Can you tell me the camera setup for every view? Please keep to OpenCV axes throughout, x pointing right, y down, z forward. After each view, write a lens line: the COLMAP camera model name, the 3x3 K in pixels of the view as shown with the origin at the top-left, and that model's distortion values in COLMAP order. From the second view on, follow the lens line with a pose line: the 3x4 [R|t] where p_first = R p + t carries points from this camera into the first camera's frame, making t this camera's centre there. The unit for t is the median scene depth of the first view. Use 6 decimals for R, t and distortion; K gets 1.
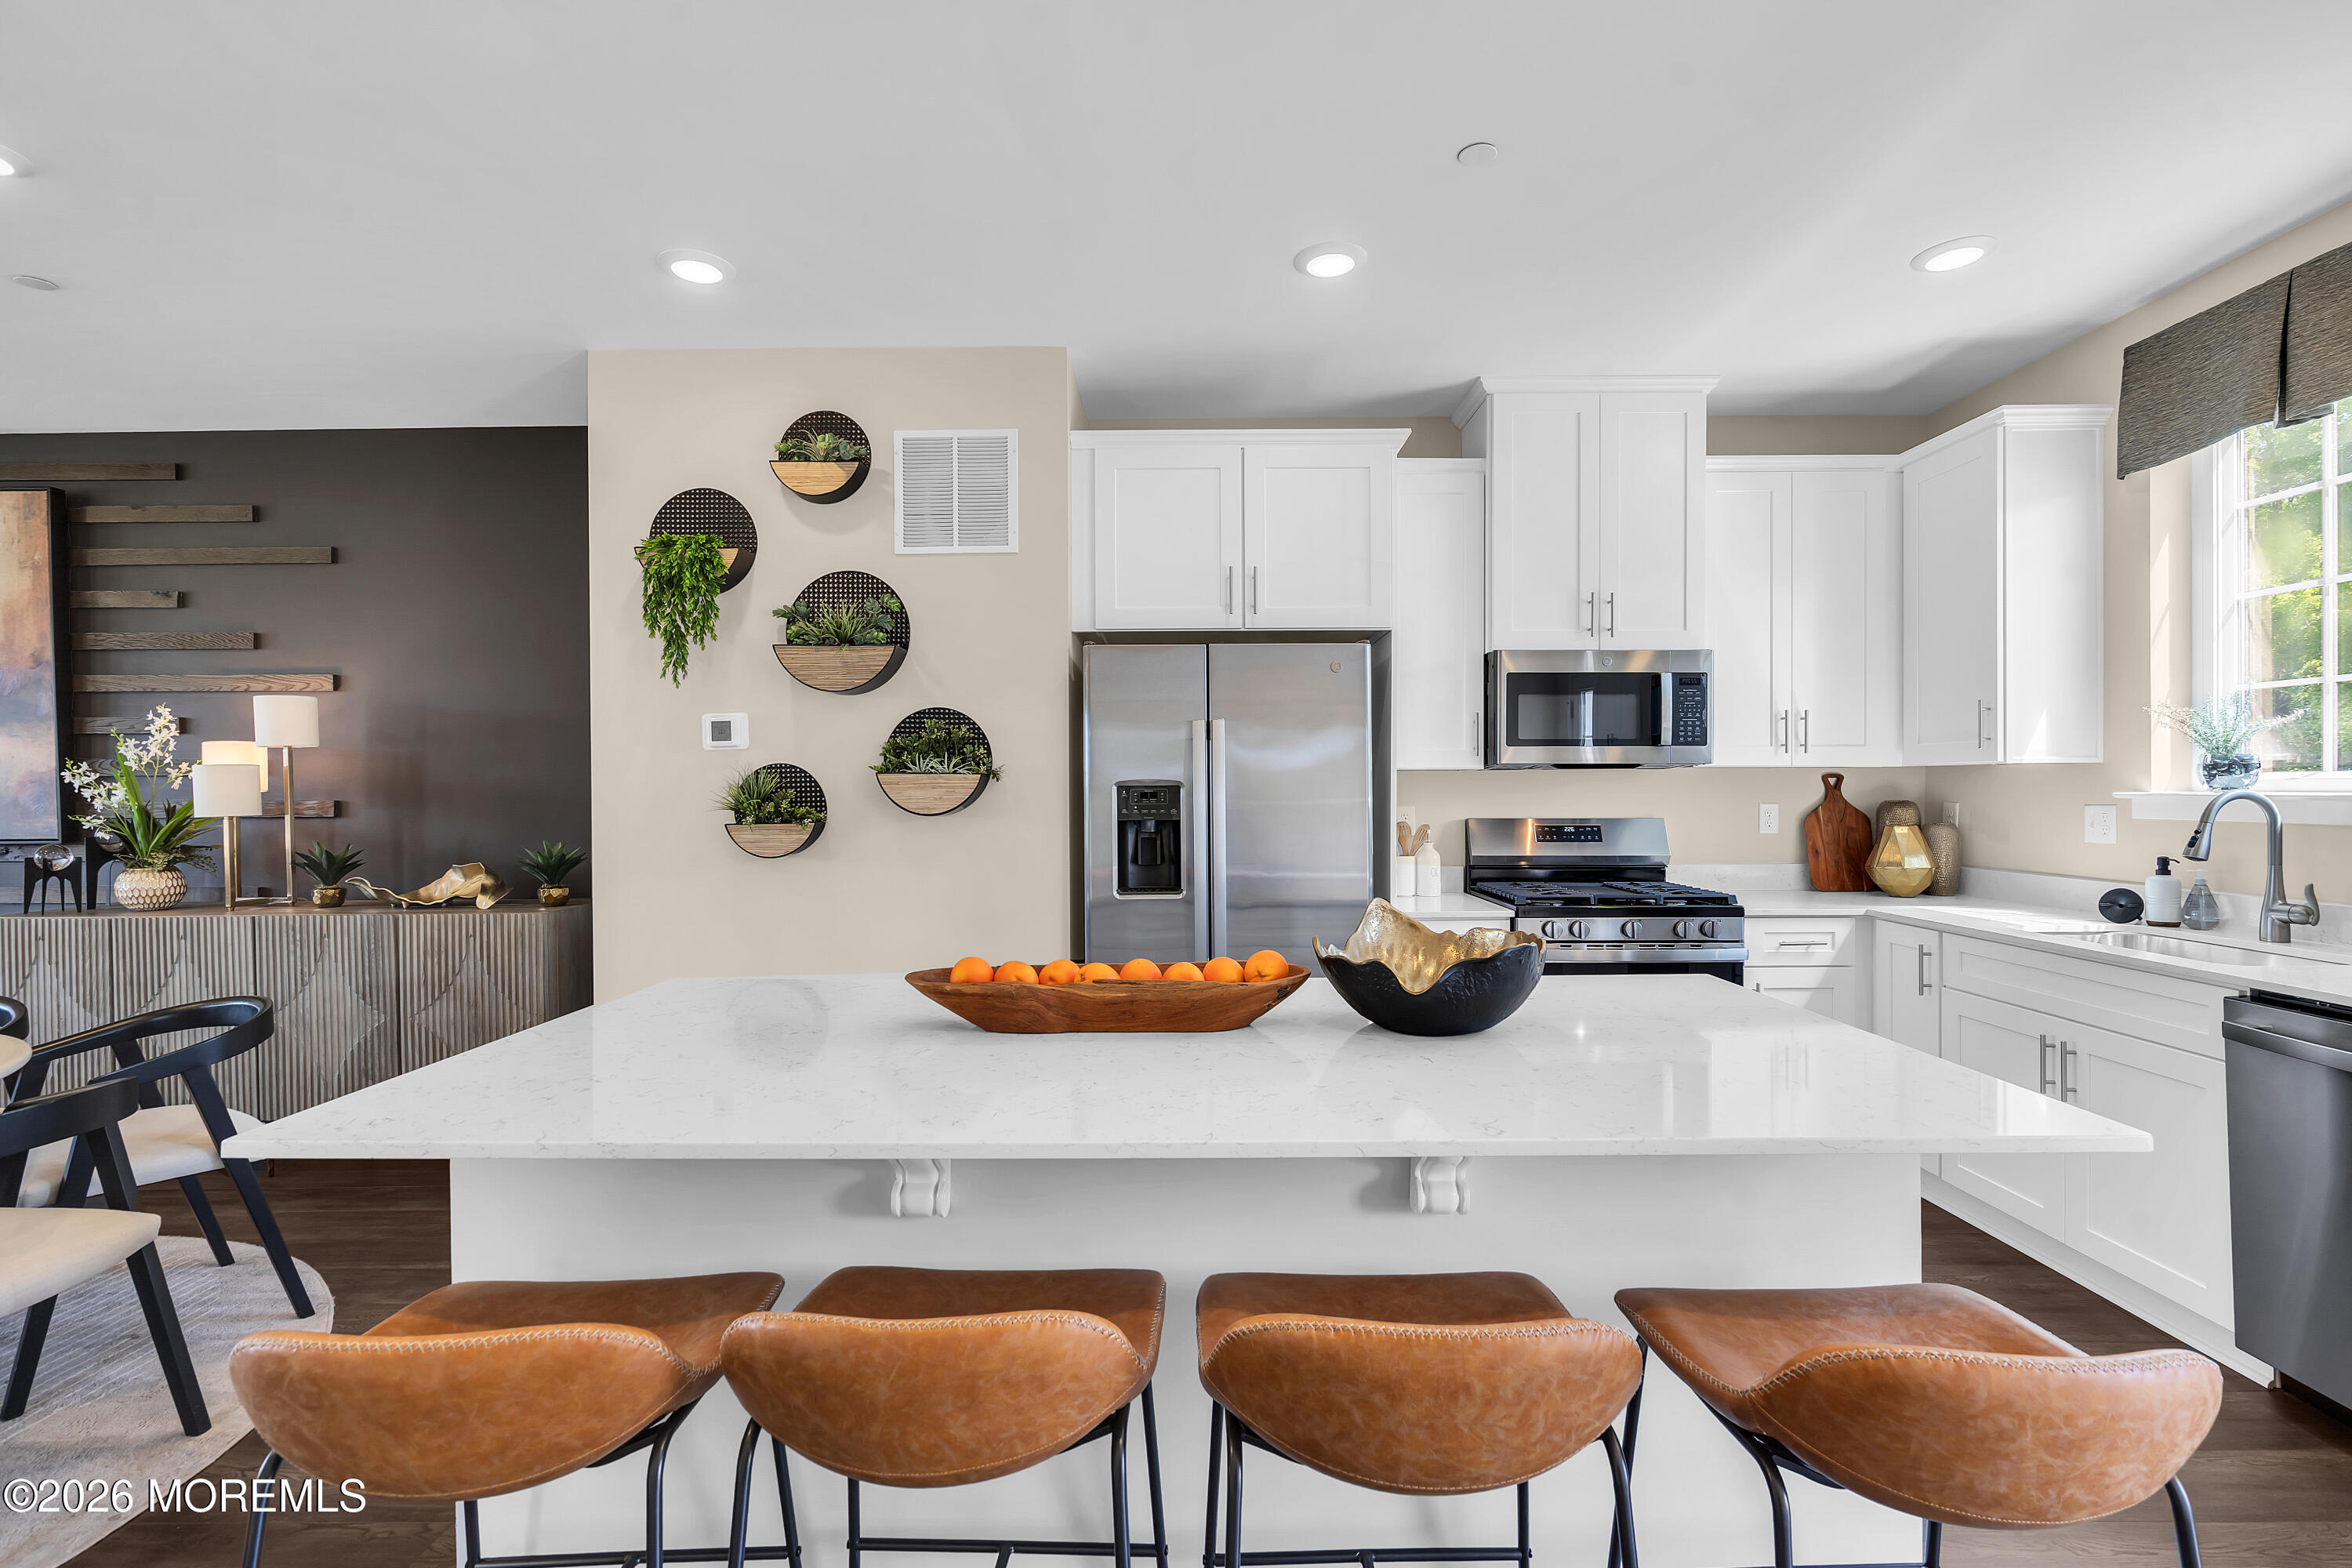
lens RADIAL K [[1072.4, 0, 1181.3], [0, 1072.4, 791.2], [0, 0, 1]] dist [-0.006251, 0.003281]
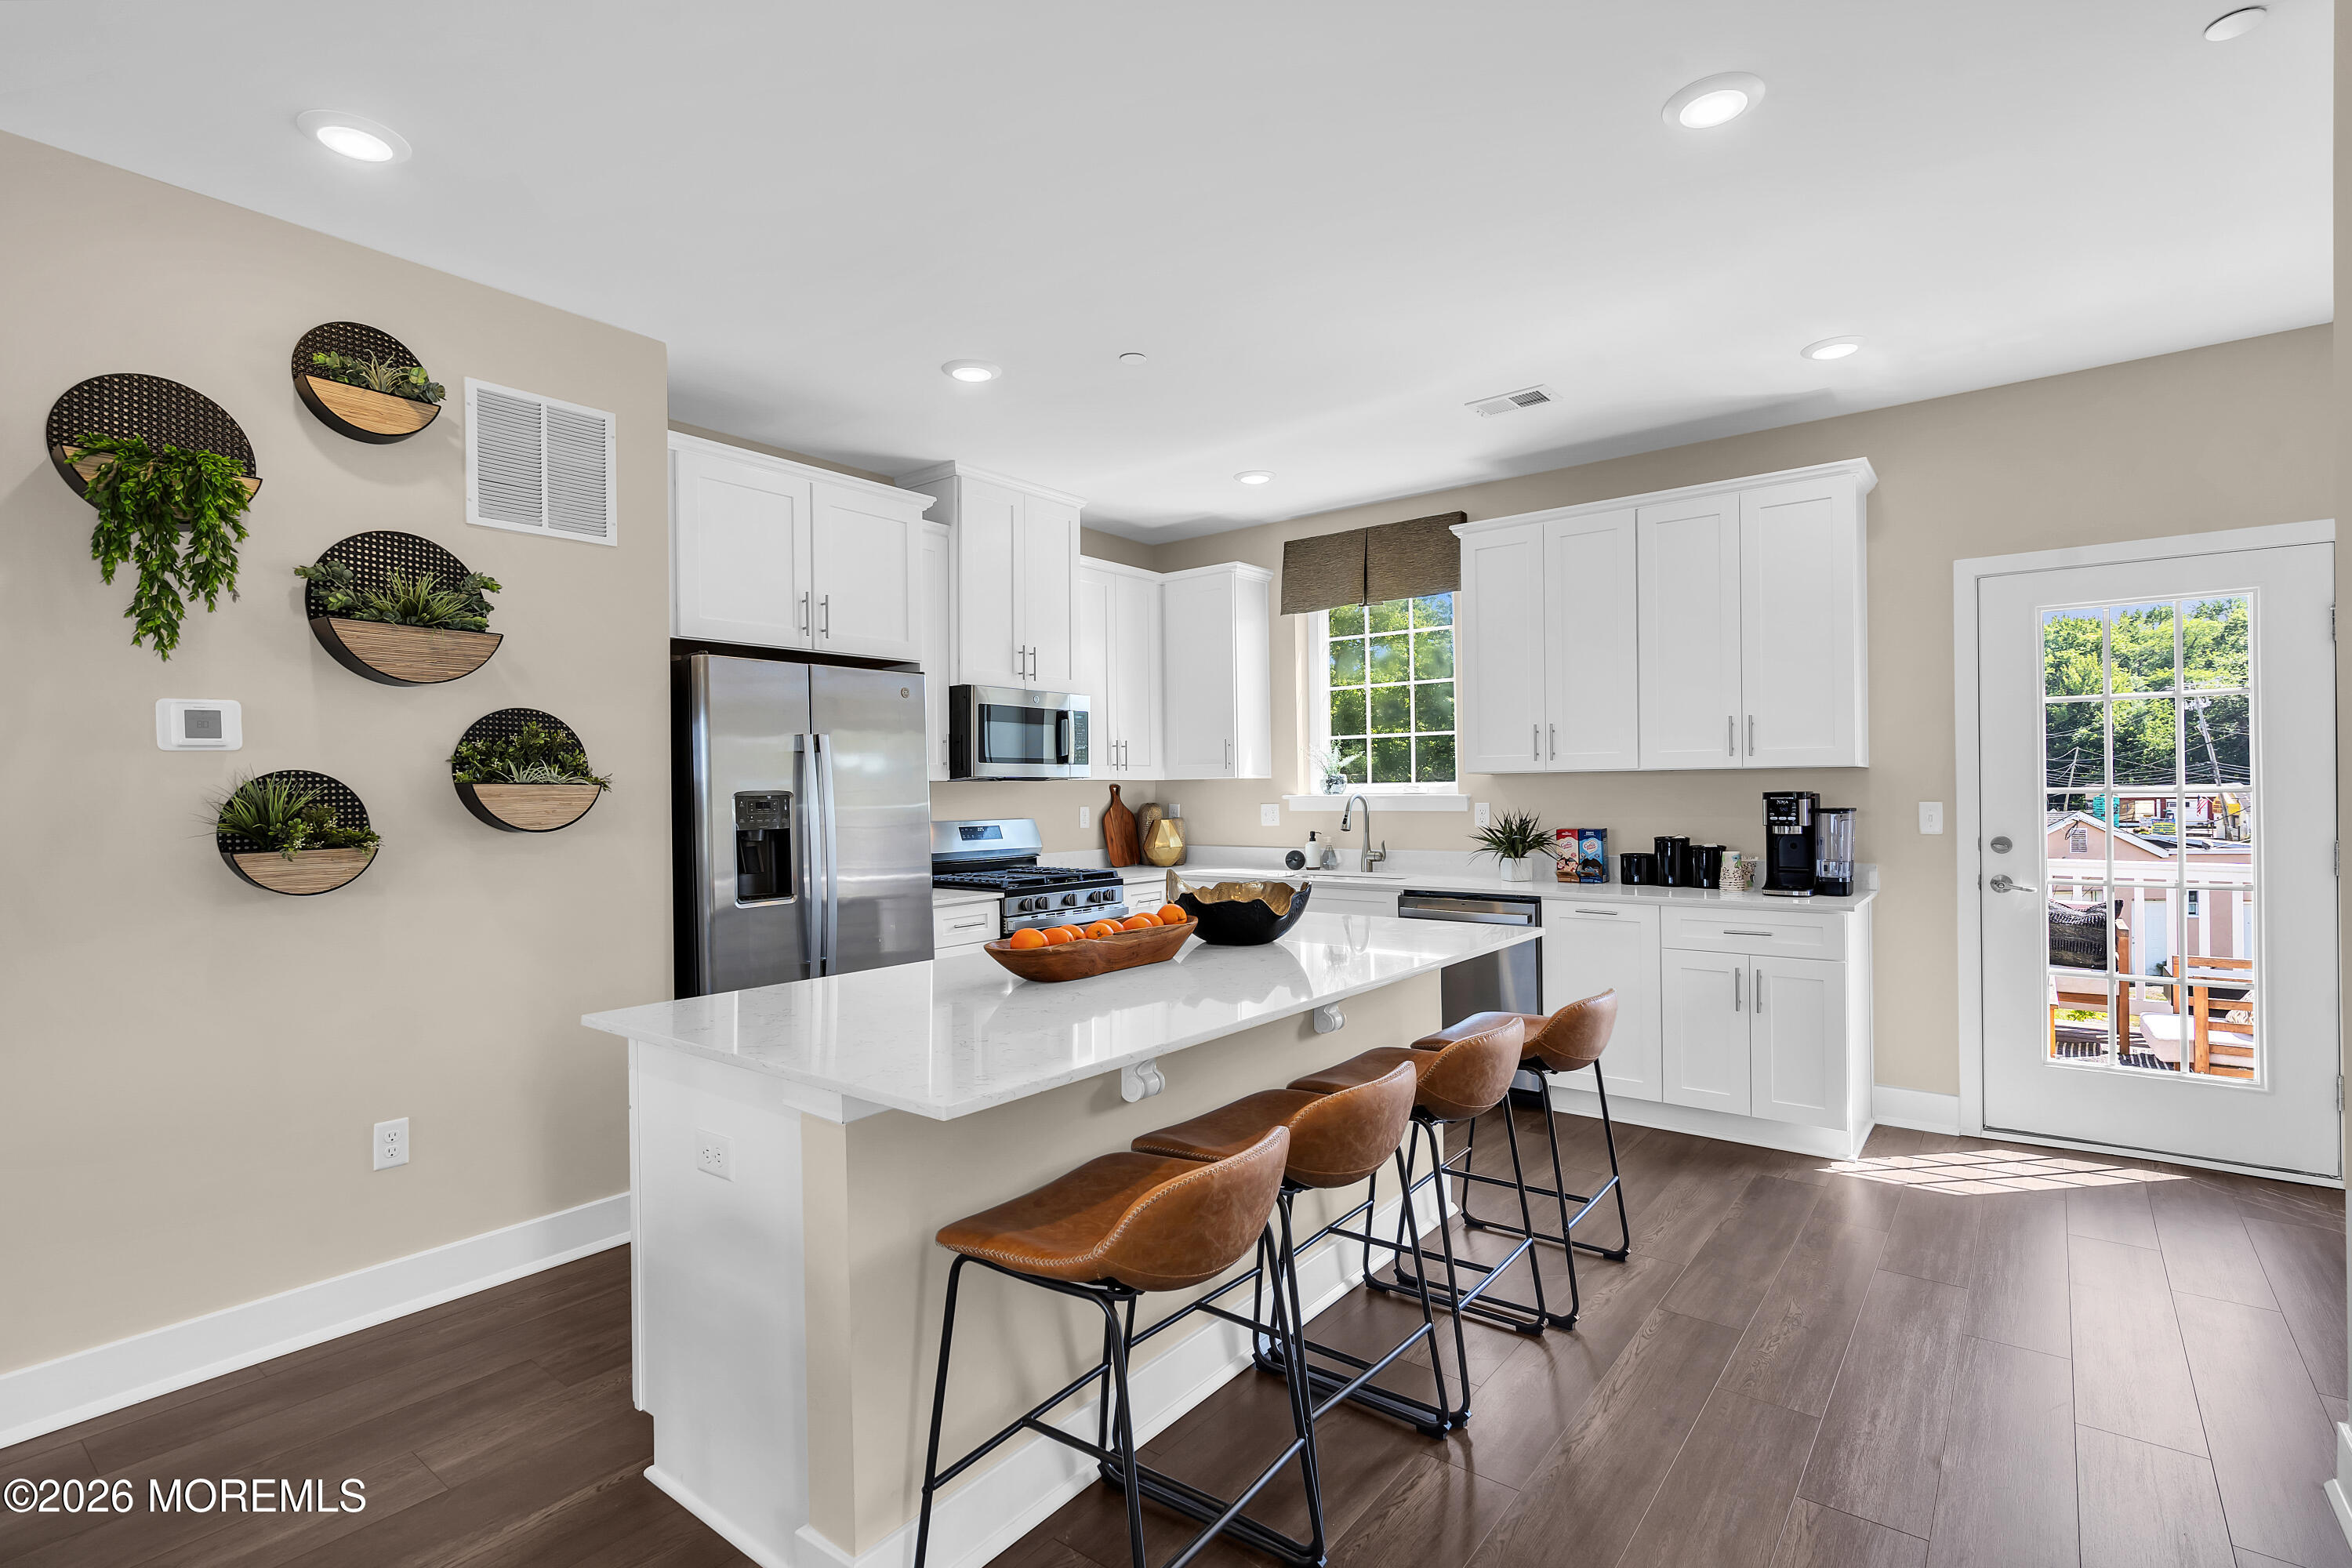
lens RADIAL K [[1106.6, 0, 1187.5], [0, 1106.6, 781.9], [0, 0, 1]] dist [0.001903, 0.002958]
pose [[0.609831, 0.002613, 0.792527, -0.613888], [0.015345, 0.999768, -0.015105, 0.003422], [-0.792383, 0.021373, 0.609650, 0.026505]]
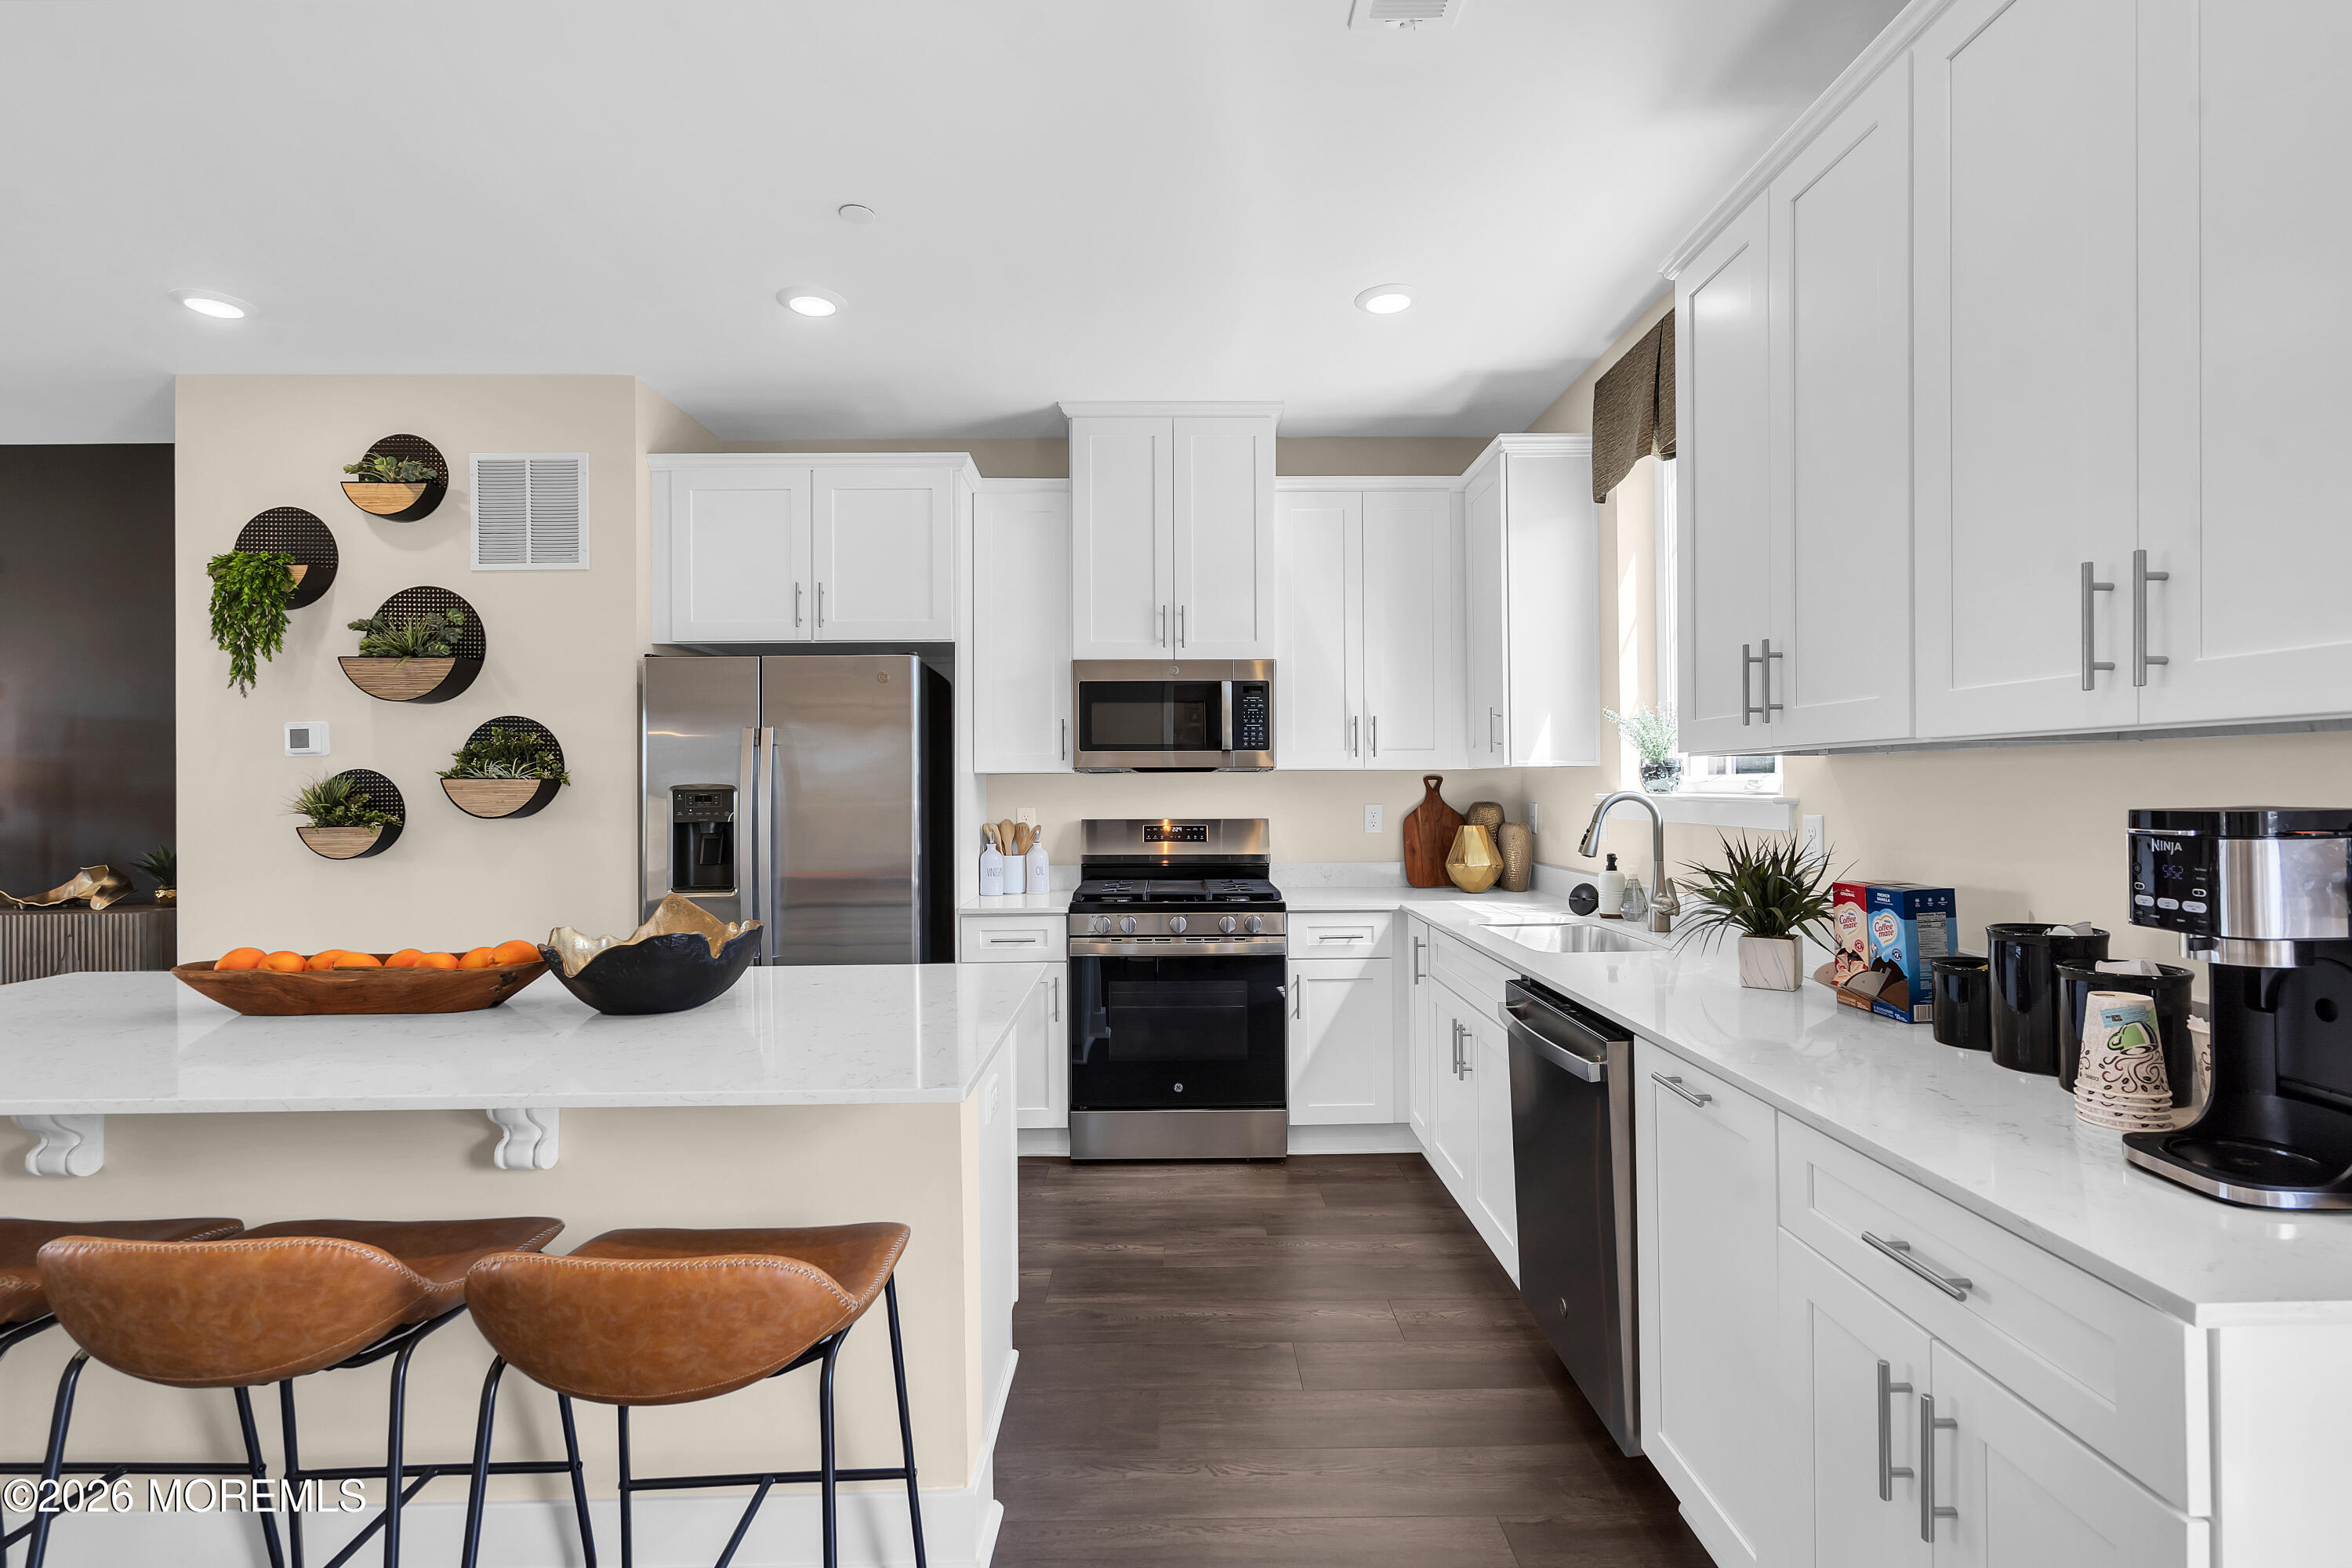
lens RADIAL K [[1072.4, 0, 1183.4], [0, 1072.4, 786.8], [0, 0, 1]] dist [-0.006251, 0.003281]
pose [[0.999796, -0.002163, 0.020067, 0.415500], [0.002319, 0.999967, -0.007769, 0.001449], [-0.020050, 0.007814, 0.999768, -0.067097]]
